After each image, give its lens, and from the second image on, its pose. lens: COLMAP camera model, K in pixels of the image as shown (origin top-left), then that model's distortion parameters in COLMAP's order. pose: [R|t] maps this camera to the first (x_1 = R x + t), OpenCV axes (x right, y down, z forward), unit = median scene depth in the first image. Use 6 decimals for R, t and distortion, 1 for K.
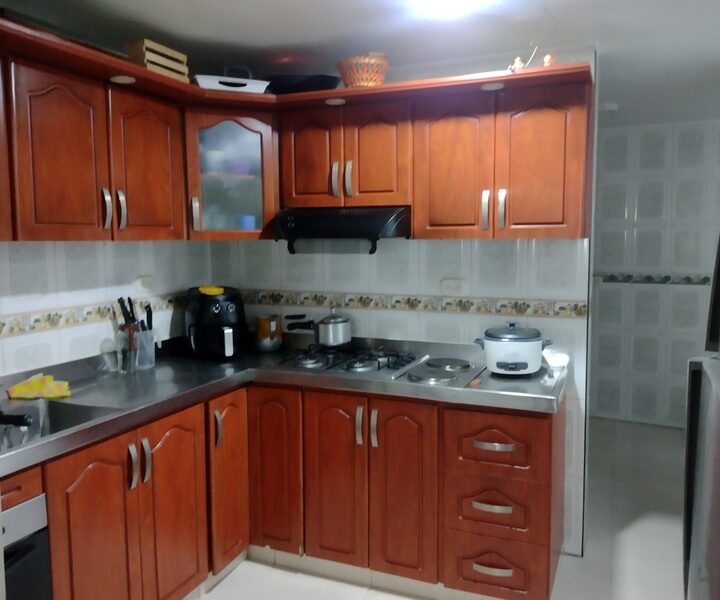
lens RADIAL K [[600.6, 0, 368.1], [0, 600.6, 299.2], [0, 0, 1]] dist [0.120626, -0.222159]
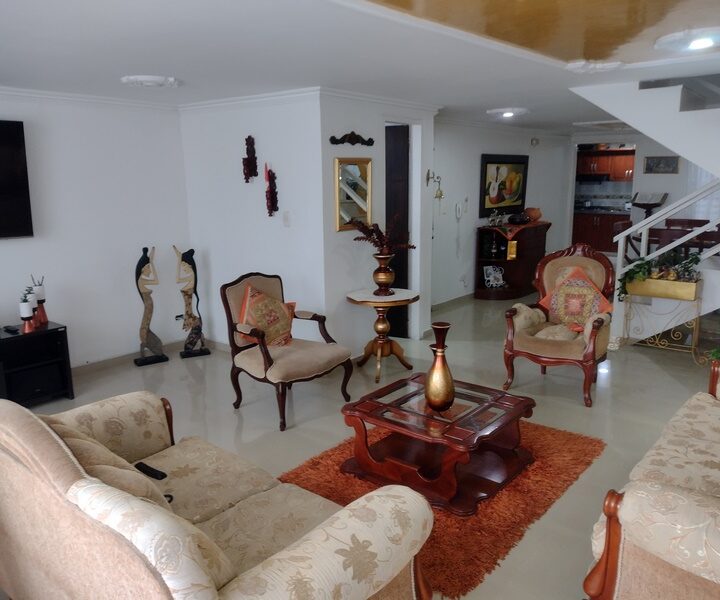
lens RADIAL K [[600.6, 0, 368.1], [0, 600.6, 299.2], [0, 0, 1]] dist [0.120626, -0.222159]
pose [[0.965954, 0.047601, -0.254298, -0.459075], [-0.017647, 0.992762, 0.118799, 0.257820], [0.258112, -0.110266, 0.959802, -3.846833]]
